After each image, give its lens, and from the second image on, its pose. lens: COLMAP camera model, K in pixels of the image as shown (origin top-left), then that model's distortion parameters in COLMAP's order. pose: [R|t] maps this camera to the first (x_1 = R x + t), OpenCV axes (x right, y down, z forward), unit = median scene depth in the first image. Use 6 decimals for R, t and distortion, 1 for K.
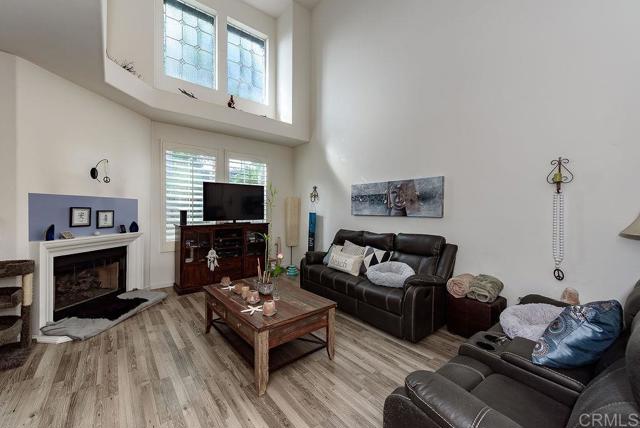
lens RADIAL K [[245.6, 0, 320.3], [0, 245.6, 211.8], [0, 0, 1]] dist [0.004848, -0.000824]
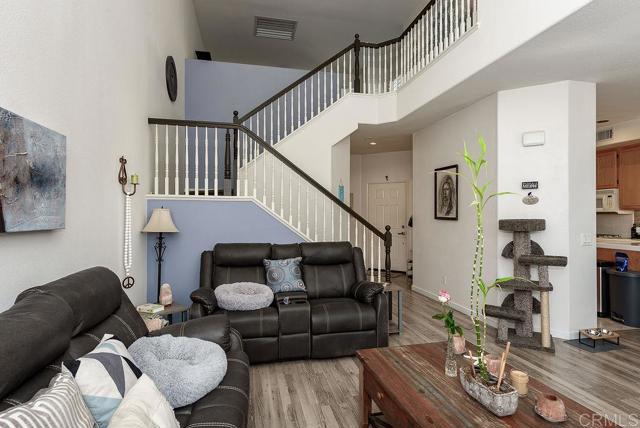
lens RADIAL K [[352.0, 0, 315.7], [0, 352.0, 215.4], [0, 0, 1]] dist [0.005409, 0.001055]
pose [[-0.882439, -0.007611, 0.470365, -0.237498], [-0.004812, 0.999963, 0.007152, -0.008947], [-0.470402, 0.004048, -0.882443, 1.555729]]
